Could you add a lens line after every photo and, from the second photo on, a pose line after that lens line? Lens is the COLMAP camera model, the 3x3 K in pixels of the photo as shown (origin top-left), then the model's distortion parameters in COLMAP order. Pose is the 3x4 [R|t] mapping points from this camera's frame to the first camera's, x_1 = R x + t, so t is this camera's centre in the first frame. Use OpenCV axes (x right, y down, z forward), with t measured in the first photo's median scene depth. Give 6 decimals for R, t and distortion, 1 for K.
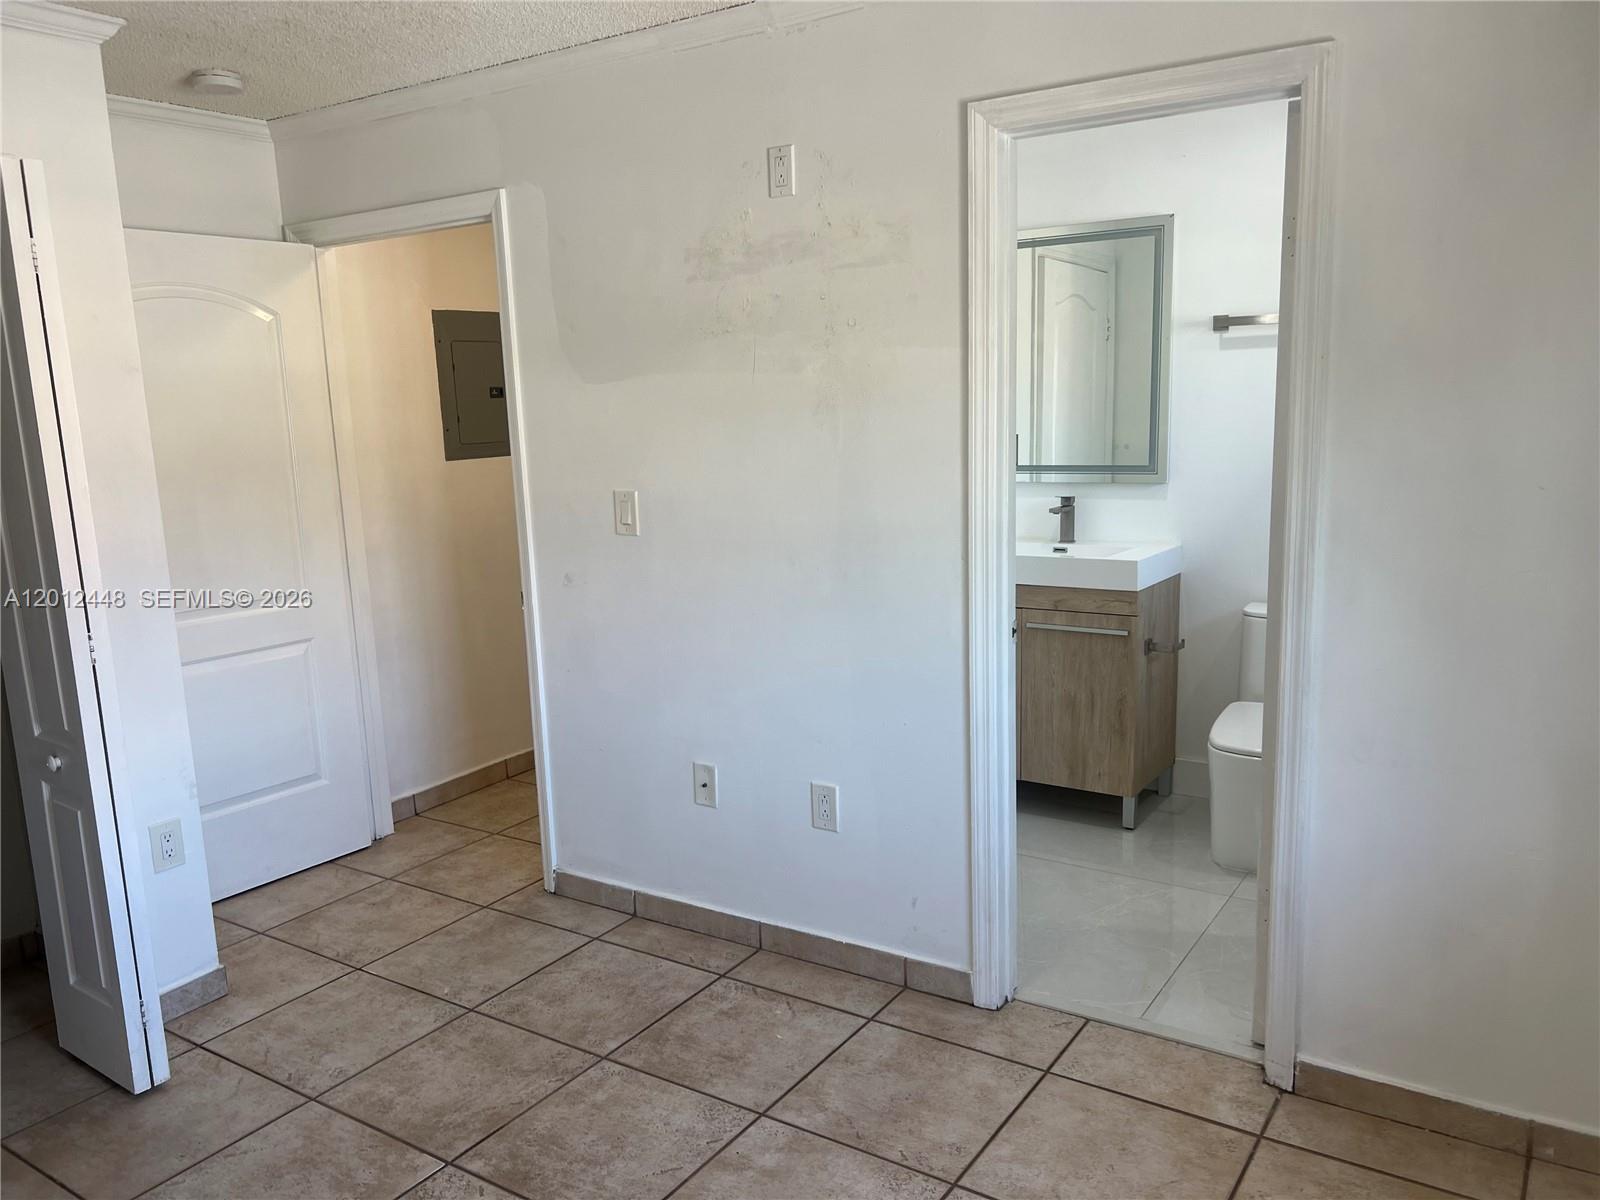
lens RADIAL K [[1216.5, 0, 815.6], [0, 1216.5, 613.4], [0, 0, 1]] dist [0.056901, -0.058852]
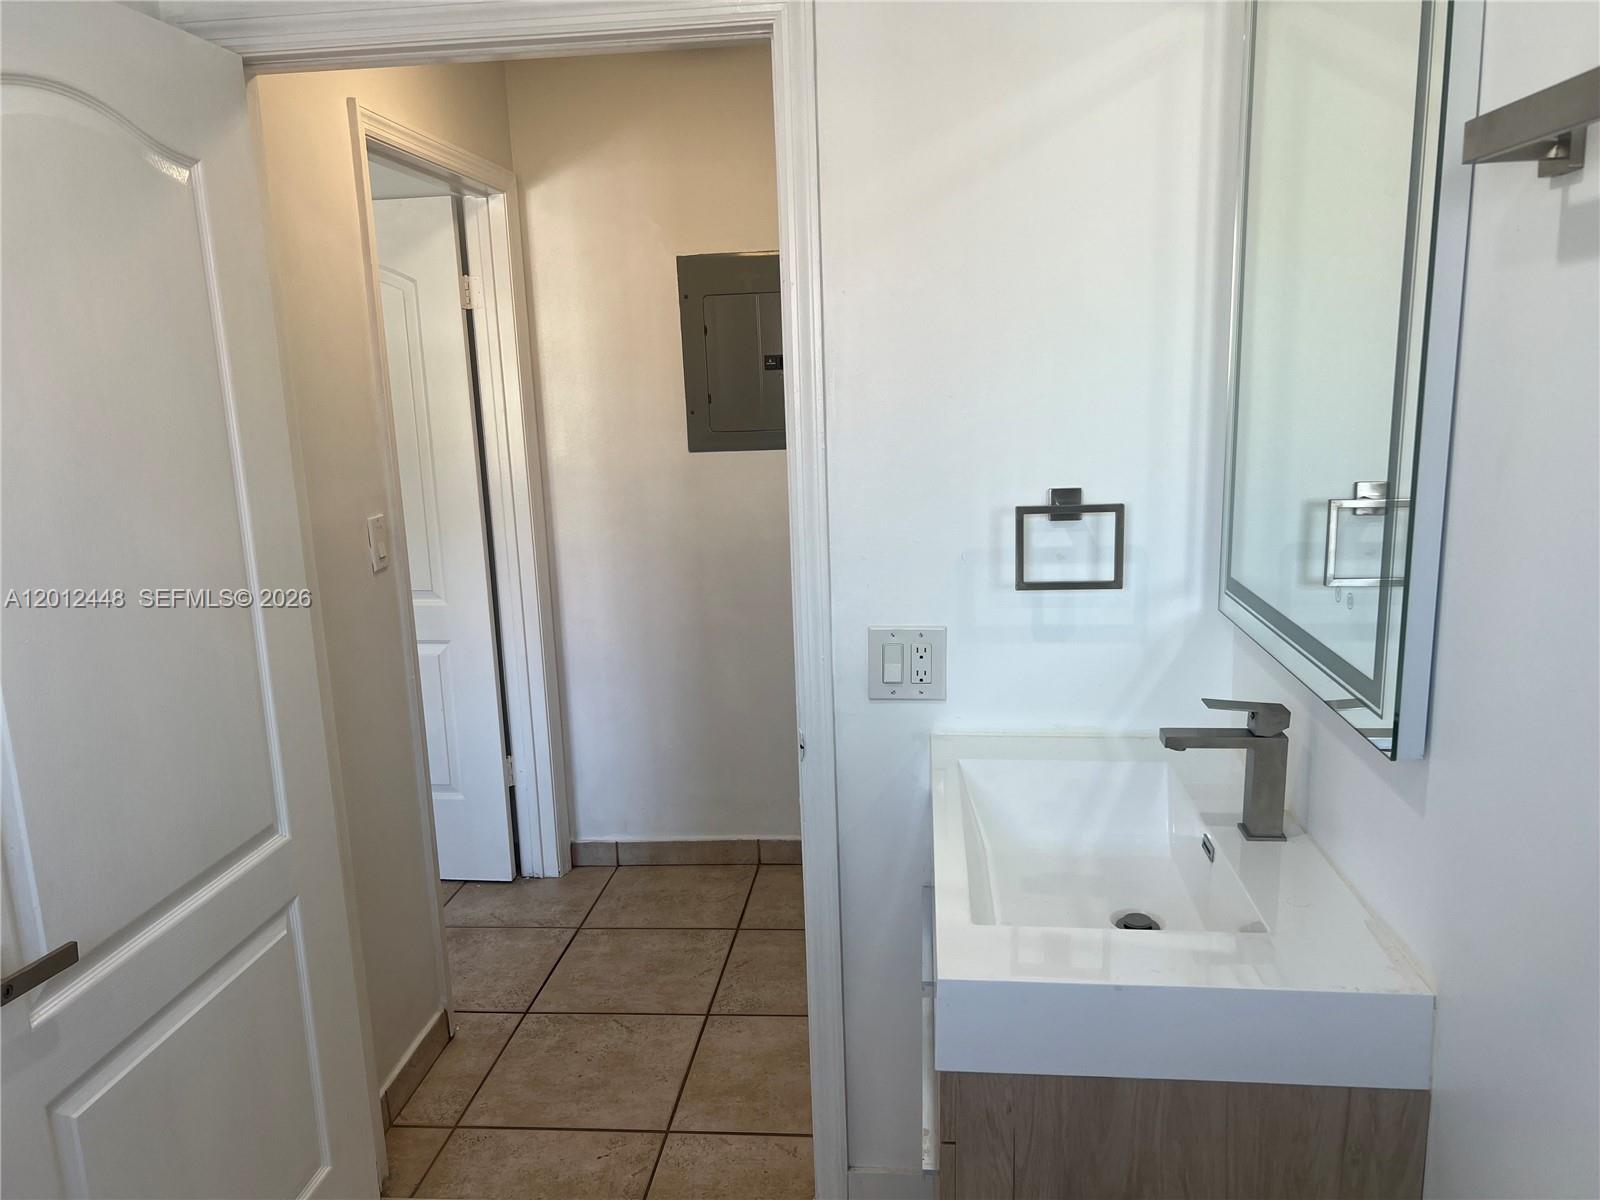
lens RADIAL K [[1216.5, 0, 803.9], [0, 1216.5, 609.0], [0, 0, 1]] dist [0.056901, -0.058852]
pose [[0.460039, 0.195871, -0.866024, 0.462657], [-0.143529, 0.978941, 0.145166, -0.162420], [0.876221, 0.057518, 0.478465, 0.757172]]
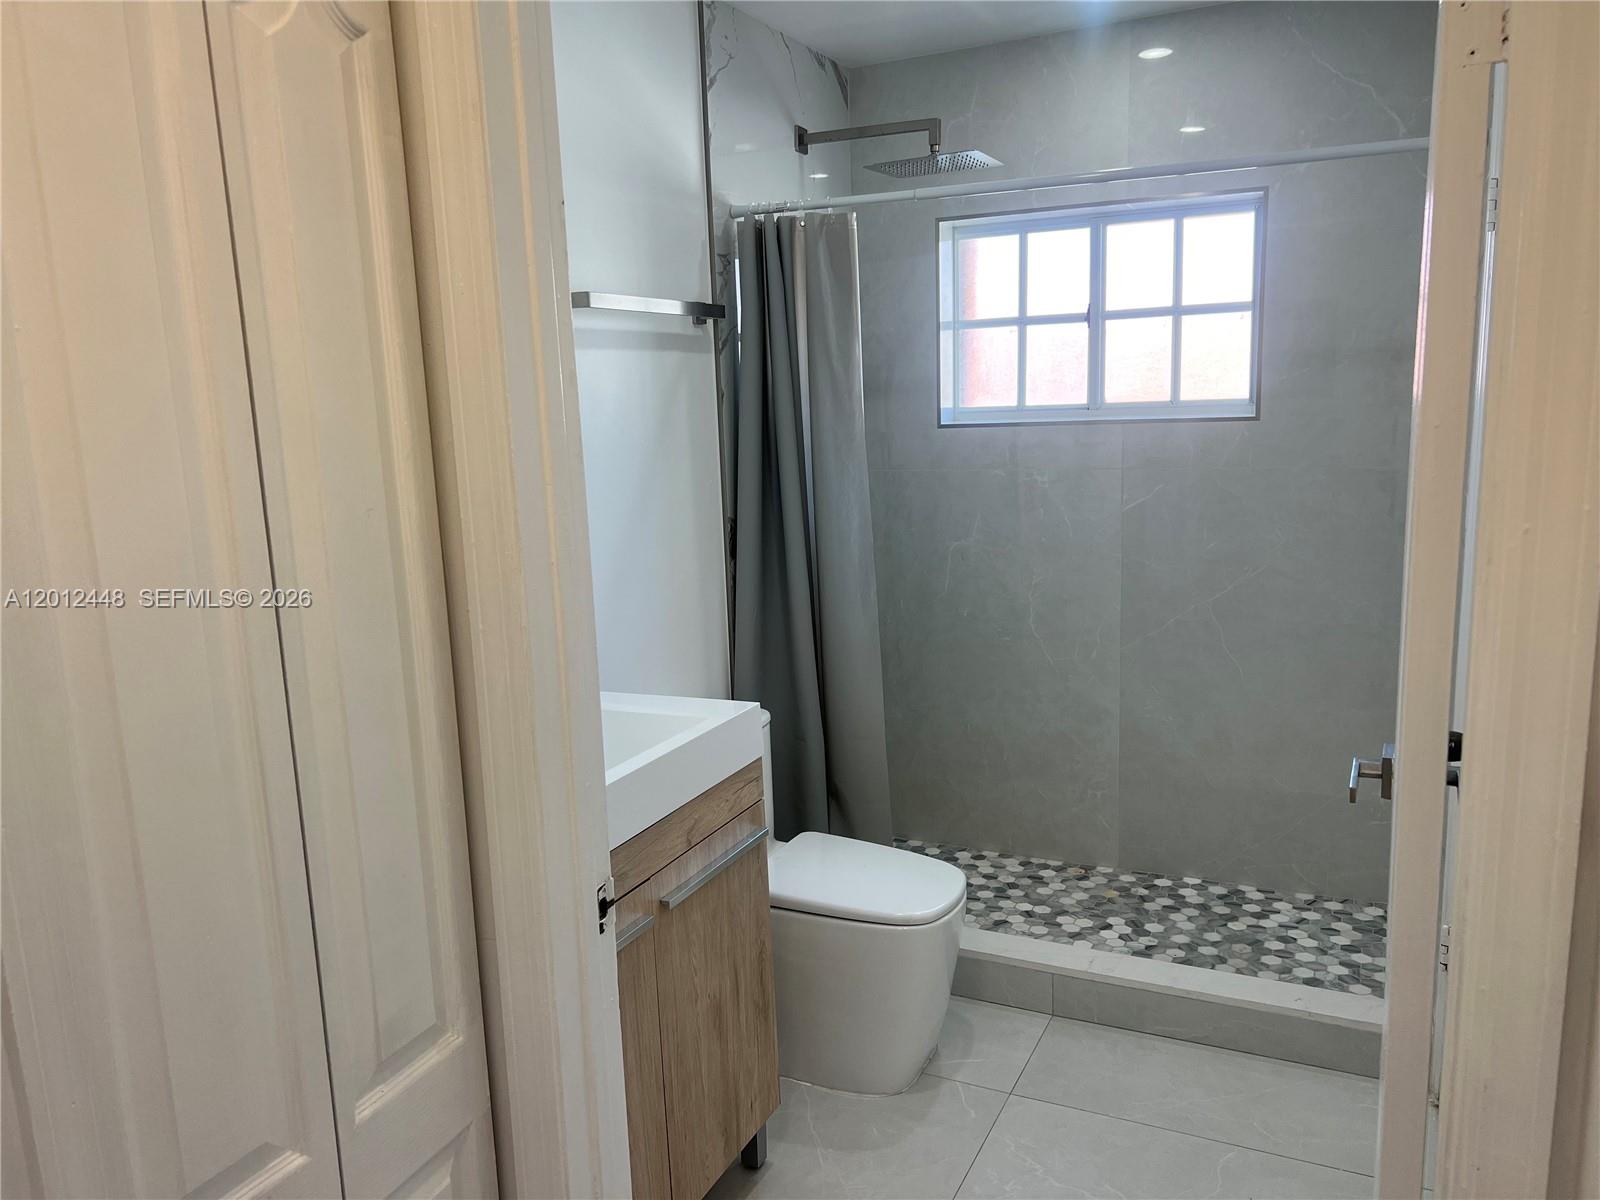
lens RADIAL K [[1216.5, 0, 789.9], [0, 1216.5, 604.2], [0, 0, 1]] dist [0.056901, -0.058852]
pose [[-0.117380, -0.140962, 0.983032, -0.269997], [0.222962, 0.960864, 0.164406, -0.165202], [-0.967734, 0.238477, -0.081357, 0.947454]]
